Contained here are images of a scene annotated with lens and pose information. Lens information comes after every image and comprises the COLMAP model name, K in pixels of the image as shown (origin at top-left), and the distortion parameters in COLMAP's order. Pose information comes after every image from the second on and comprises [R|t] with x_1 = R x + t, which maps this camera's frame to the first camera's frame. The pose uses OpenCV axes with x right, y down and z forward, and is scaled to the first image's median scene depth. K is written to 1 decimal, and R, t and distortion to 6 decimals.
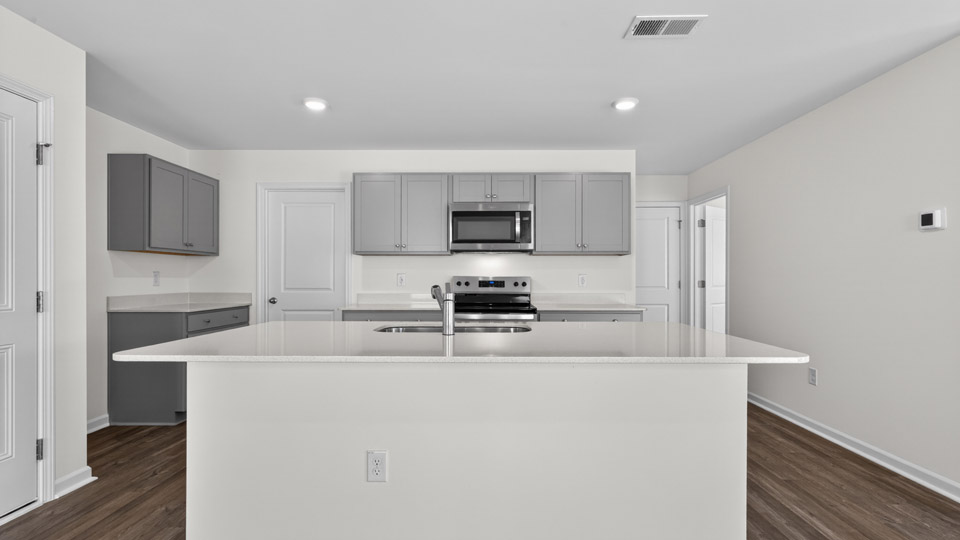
lens RADIAL K [[445.1, 0, 483.6], [0, 445.1, 276.4], [0, 0, 1]] dist [0.000913, 0.000012]
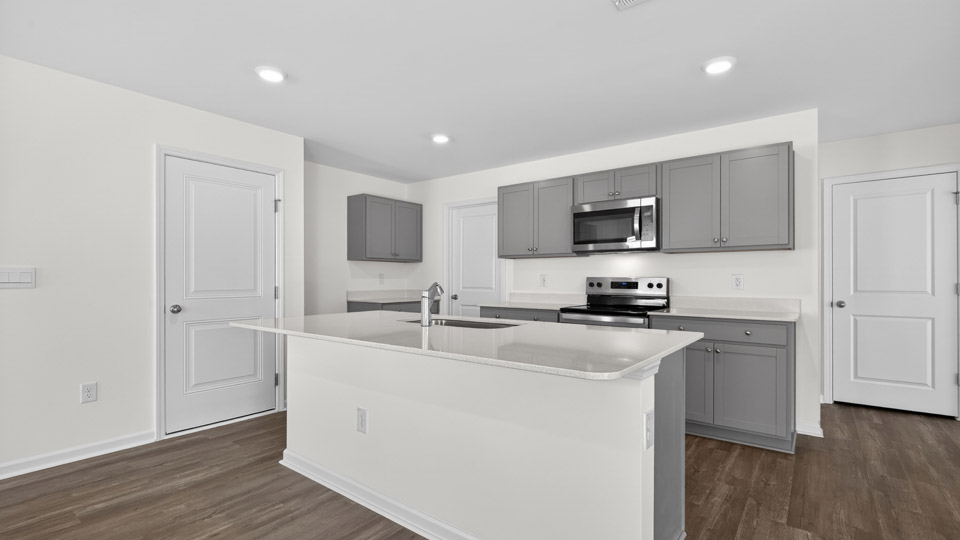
lens RADIAL K [[455.7, 0, 477.7], [0, 455.7, 275.4], [0, 0, 1]] dist [0.023289, -0.000073]
pose [[0.793695, -0.004109, -0.608302, 0.380314], [0.002929, 0.999991, -0.002934, -0.002080], [0.608309, 0.000547, 0.793700, 0.038502]]
